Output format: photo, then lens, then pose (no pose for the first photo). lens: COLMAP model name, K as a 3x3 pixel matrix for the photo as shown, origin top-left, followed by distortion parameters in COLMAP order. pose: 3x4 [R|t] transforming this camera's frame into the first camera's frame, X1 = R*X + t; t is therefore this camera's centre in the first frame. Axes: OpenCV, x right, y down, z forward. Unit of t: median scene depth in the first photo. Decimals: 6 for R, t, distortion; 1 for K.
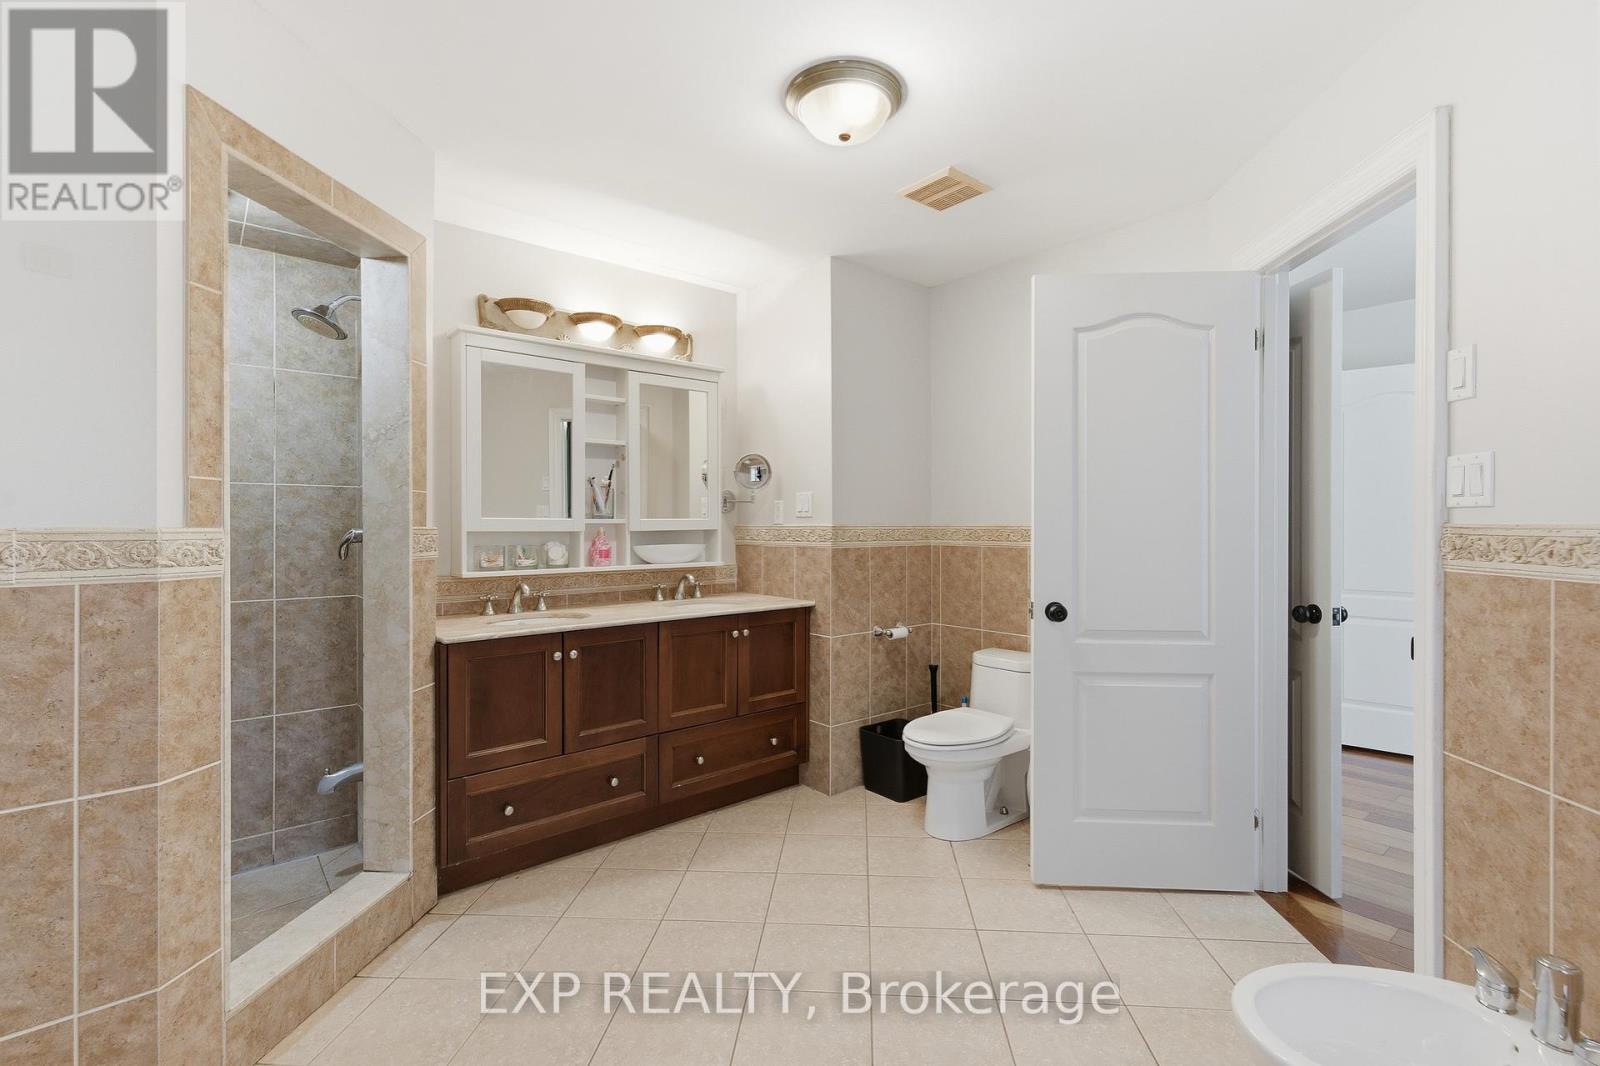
lens RADIAL K [[726.4, 0, 804.4], [0, 726.4, 528.7], [0, 0, 1]] dist [-0.000205, 0.000003]
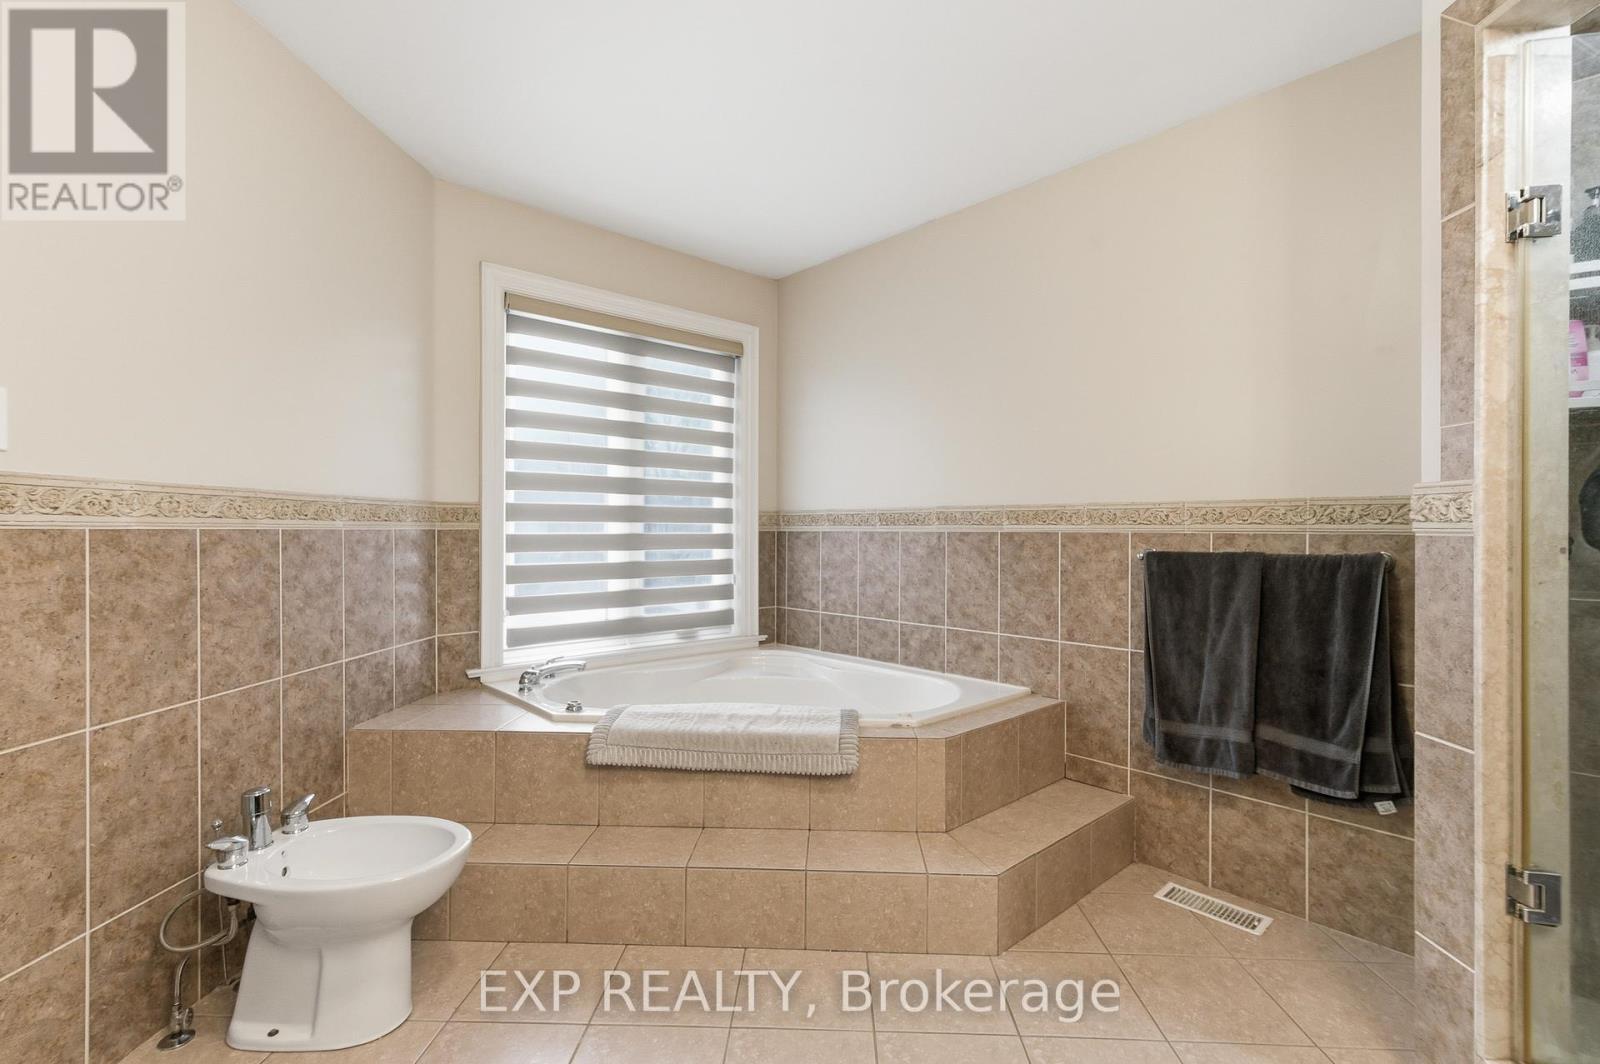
lens RADIAL K [[726.4, 0, 798.9], [0, 726.4, 527.1], [0, 0, 1]] dist [-0.000205, 0.000003]
pose [[-0.999156, -0.001564, -0.041050, 0.027258], [-0.001751, 0.999988, 0.004526, 0.059175], [0.041042, 0.004594, -0.999147, 2.040582]]
